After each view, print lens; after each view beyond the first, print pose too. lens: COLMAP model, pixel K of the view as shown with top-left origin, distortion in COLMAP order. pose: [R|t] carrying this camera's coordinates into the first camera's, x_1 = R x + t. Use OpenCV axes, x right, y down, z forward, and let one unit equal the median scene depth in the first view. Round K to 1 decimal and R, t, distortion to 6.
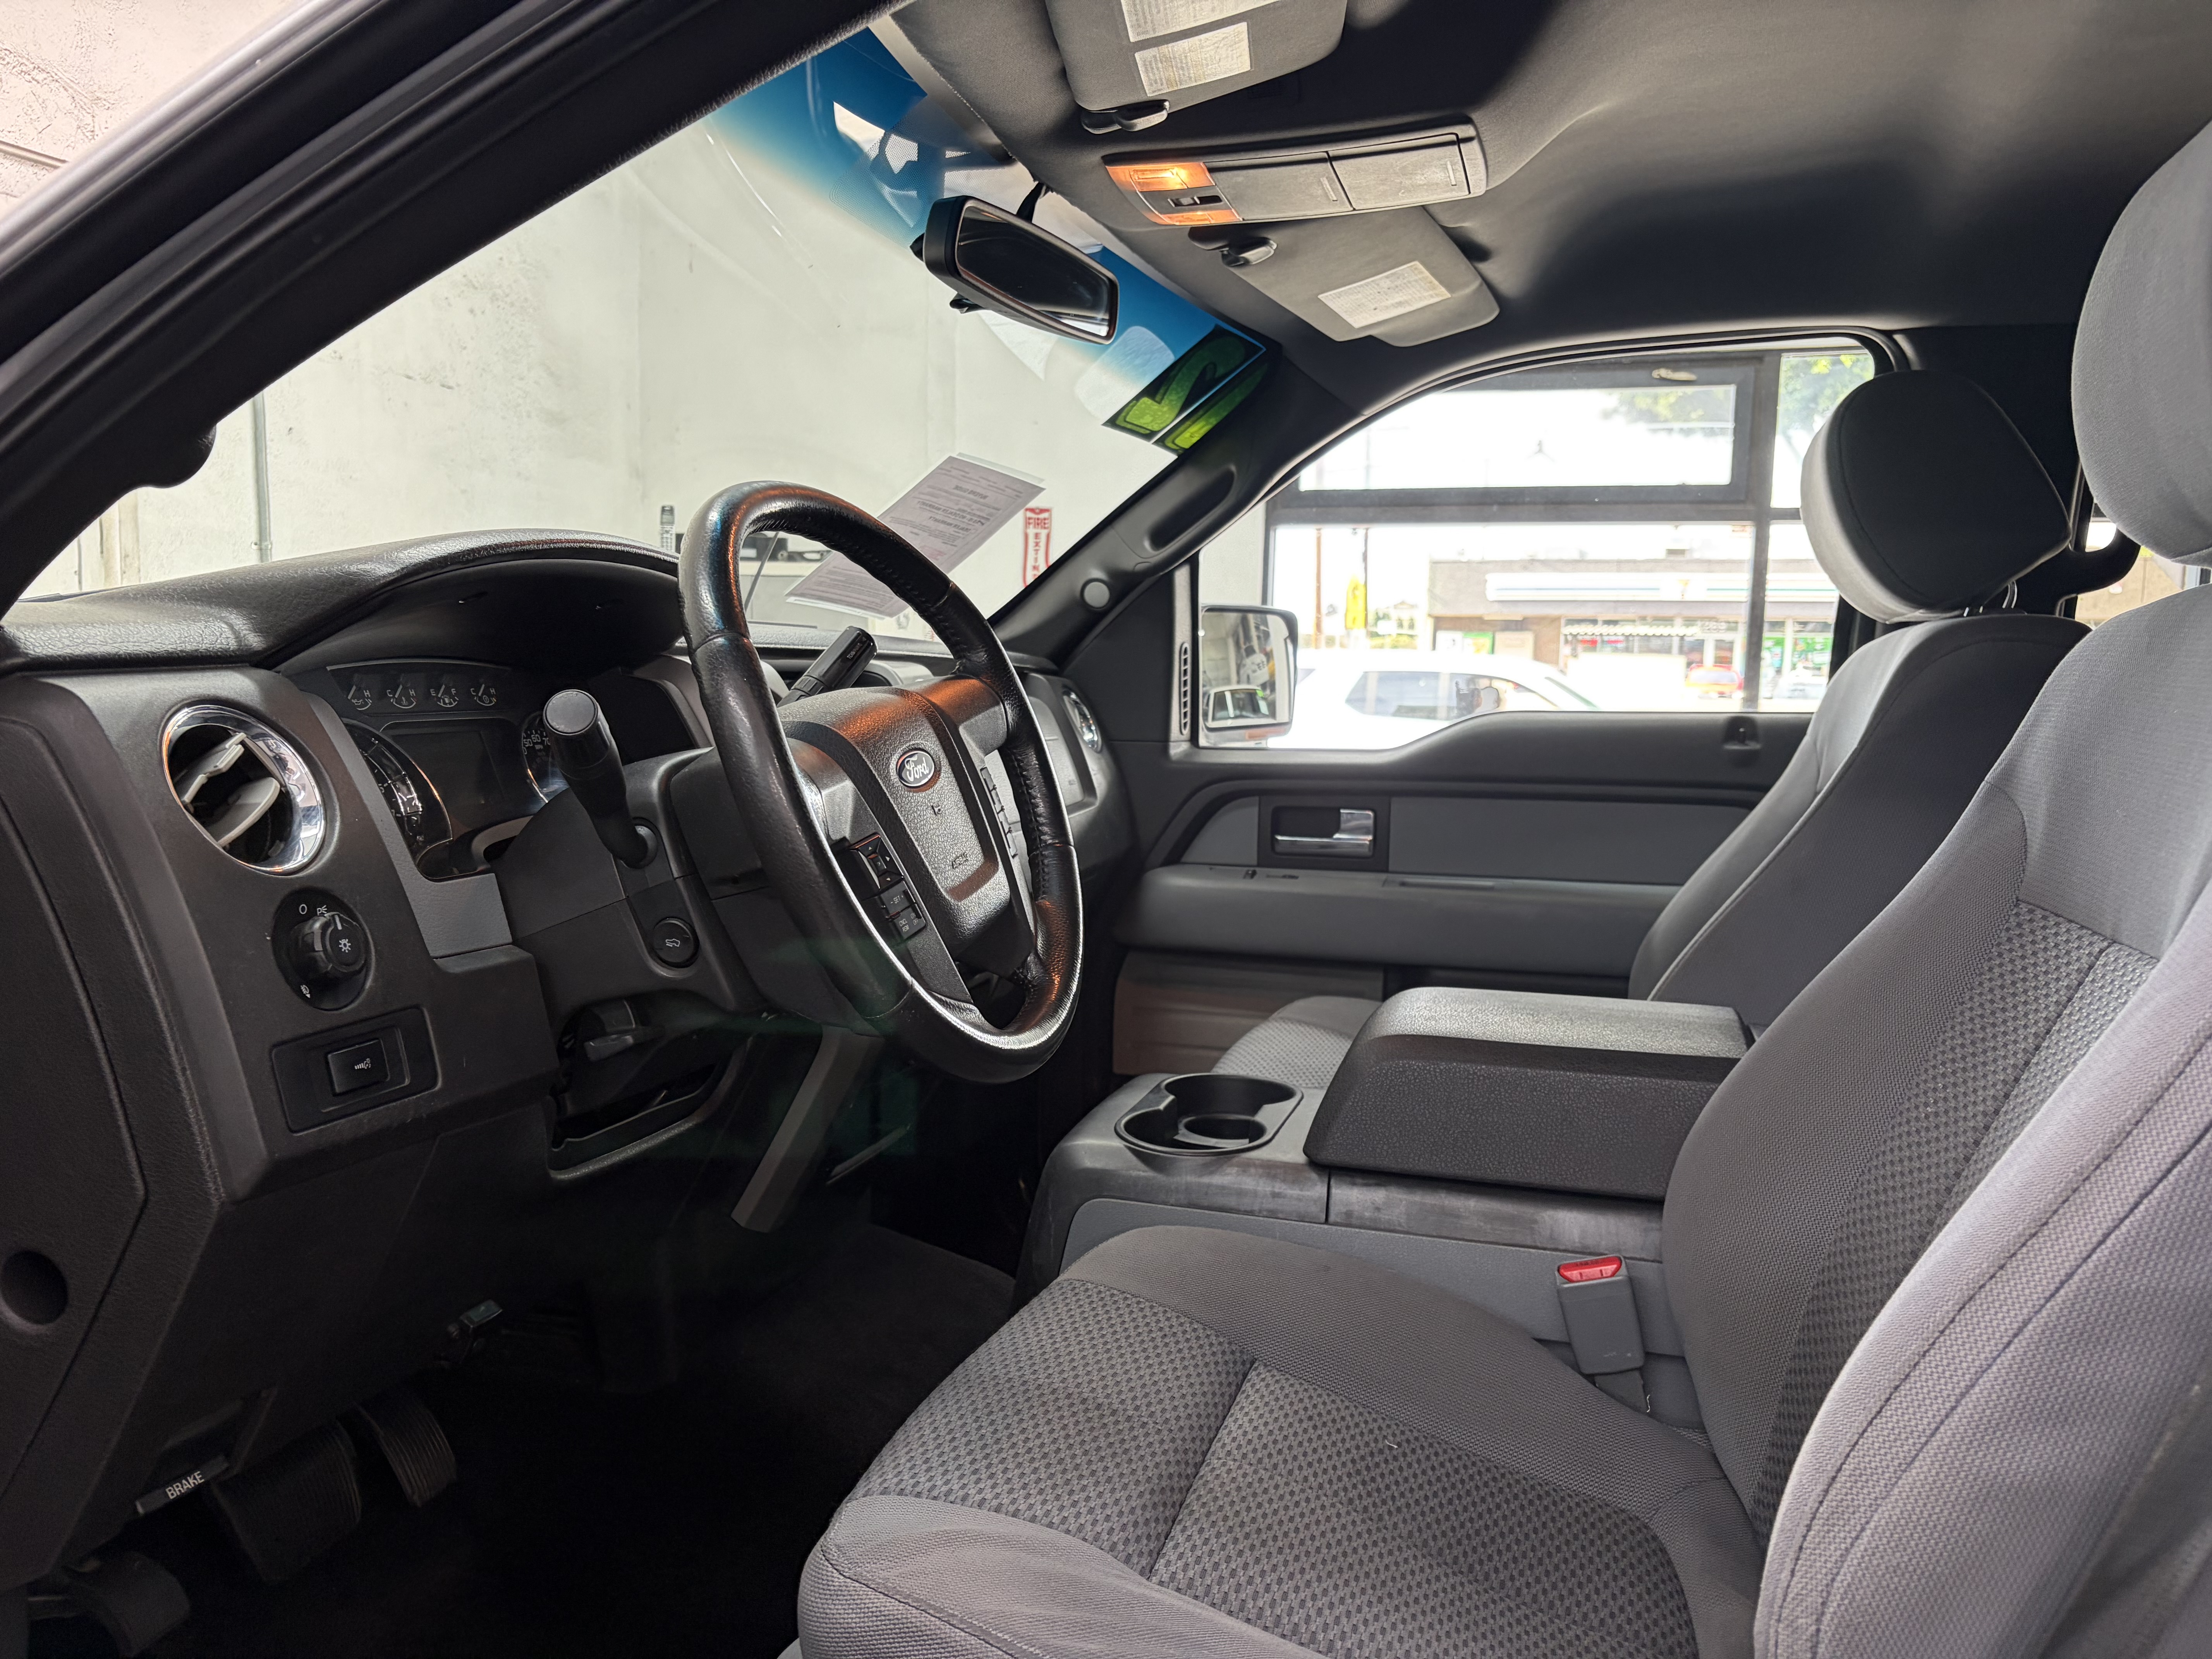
lens RADIAL K [[1711.1, 0, 1031.7], [0, 1711.1, 831.8], [0, 0, 1]] dist [0.042380, -0.041857]
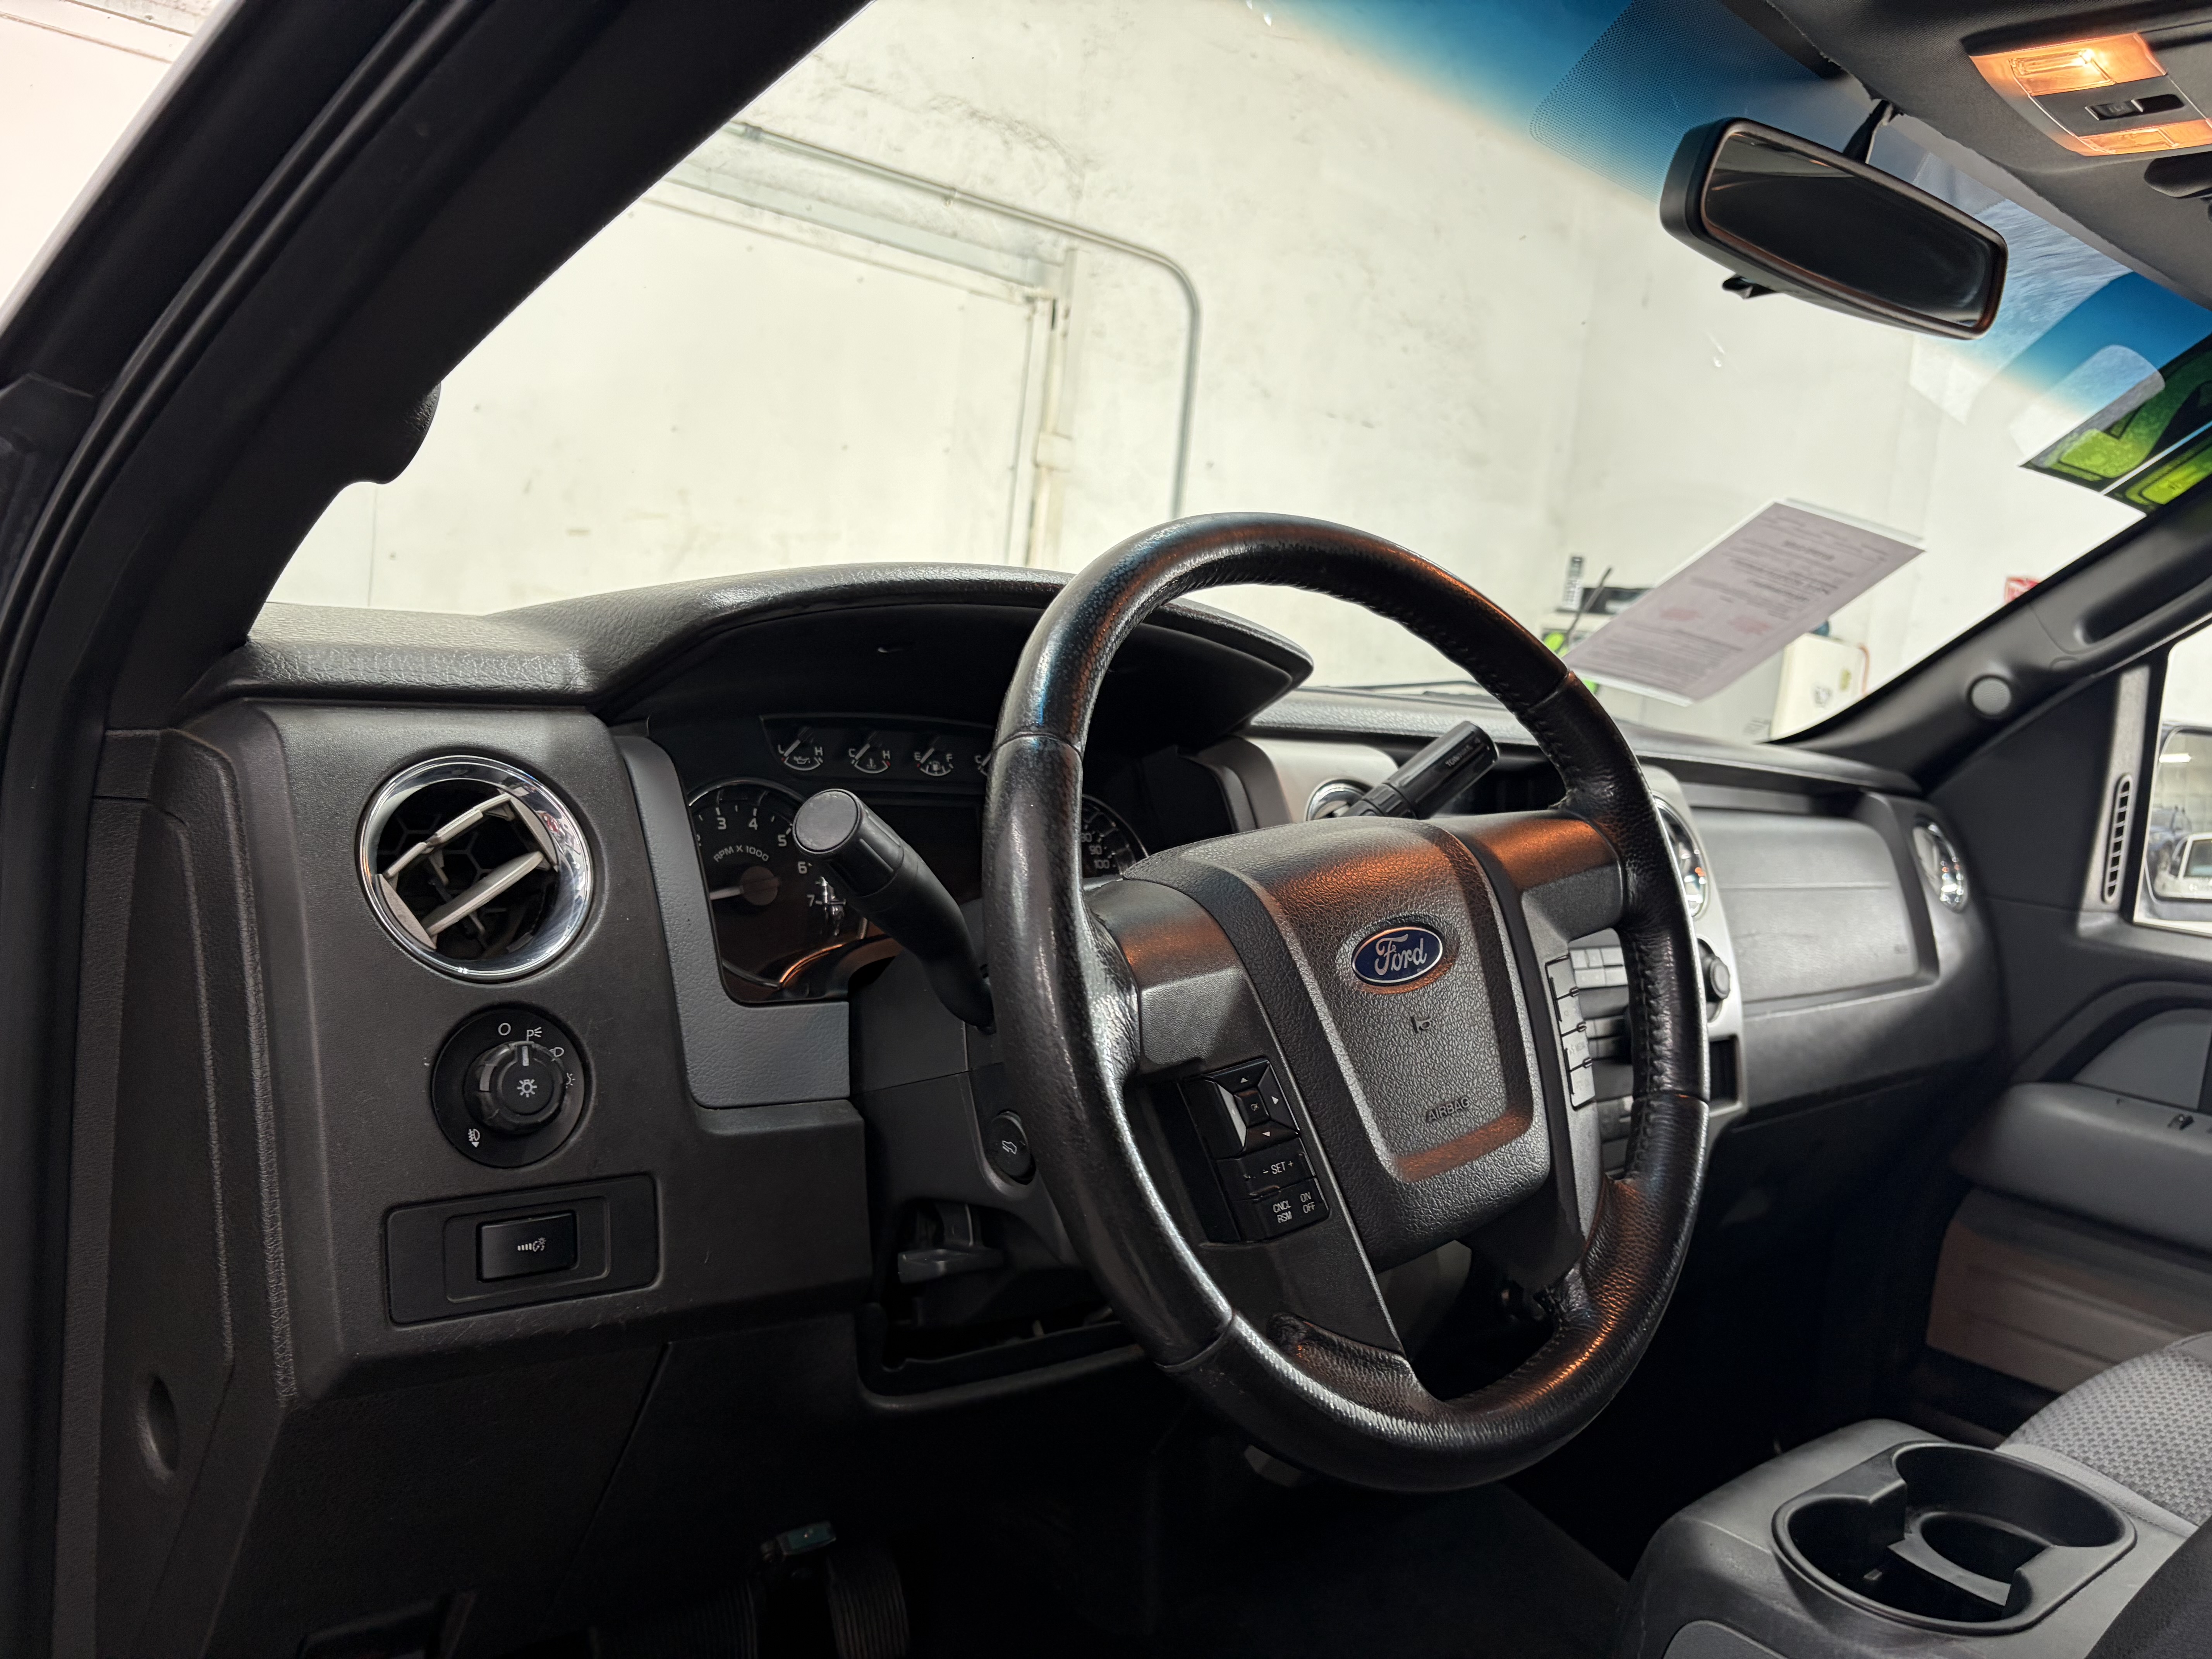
lens RADIAL K [[1711.1, 0, 1031.7], [0, 1711.1, 831.8], [0, 0, 1]] dist [0.042380, -0.041857]
pose [[0.860060, 0.131074, -0.493069, 0.089726], [-0.143477, 0.989571, 0.012792, -0.051129], [0.489603, 0.059742, 0.869896, 0.253263]]
